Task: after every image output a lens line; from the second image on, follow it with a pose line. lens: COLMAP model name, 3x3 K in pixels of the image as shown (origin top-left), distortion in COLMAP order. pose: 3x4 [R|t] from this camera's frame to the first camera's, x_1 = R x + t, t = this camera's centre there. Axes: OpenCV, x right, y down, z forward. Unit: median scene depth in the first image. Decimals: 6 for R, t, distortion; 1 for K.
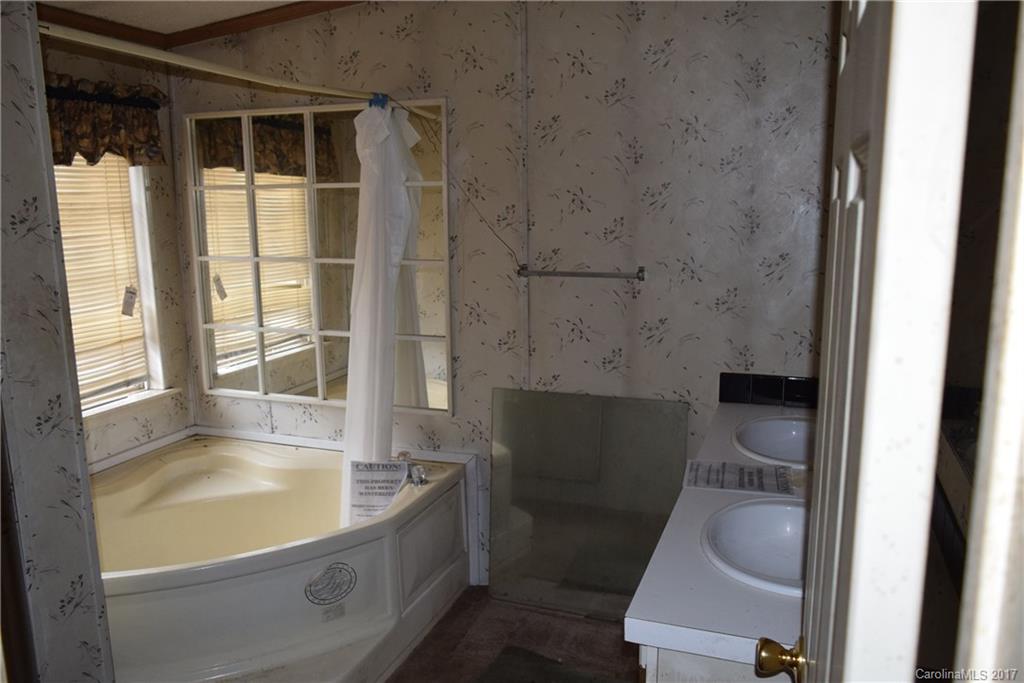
lens RADIAL K [[799.6, 0, 512.3], [0, 799.6, 342.1], [0, 0, 1]] dist [-0.018008, 0.009936]
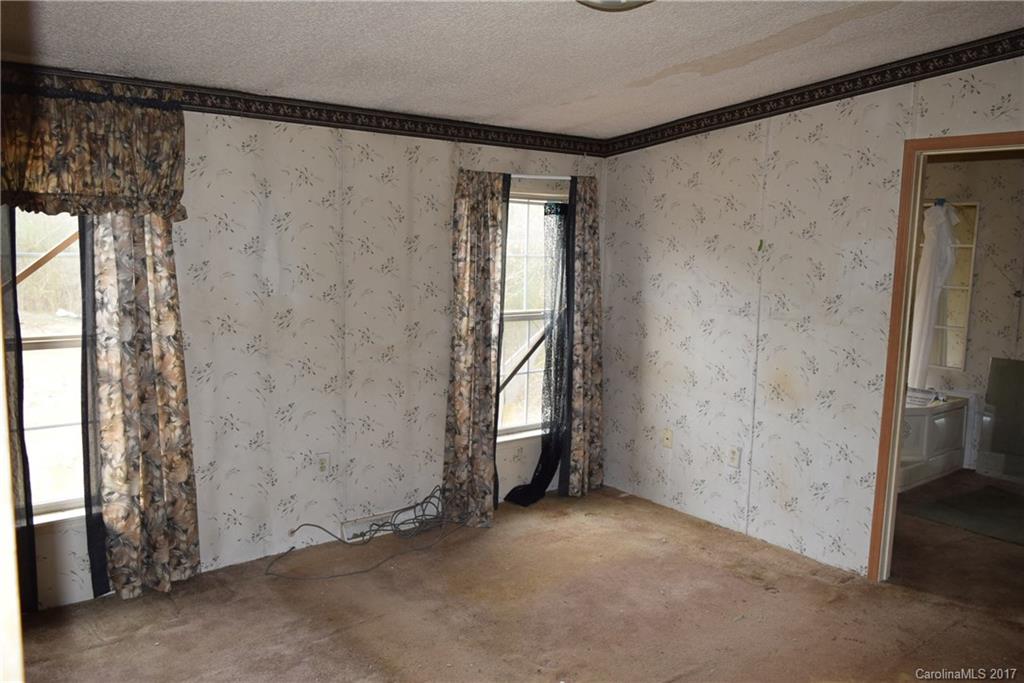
lens RADIAL K [[799.6, 0, 511.0], [0, 799.6, 340.2], [0, 0, 1]] dist [-0.018008, 0.009936]
pose [[0.861471, 0.094567, -0.498924, -0.067810], [-0.126615, 0.991477, -0.030695, 0.217809], [0.491769, 0.089614, 0.866102, -1.142200]]
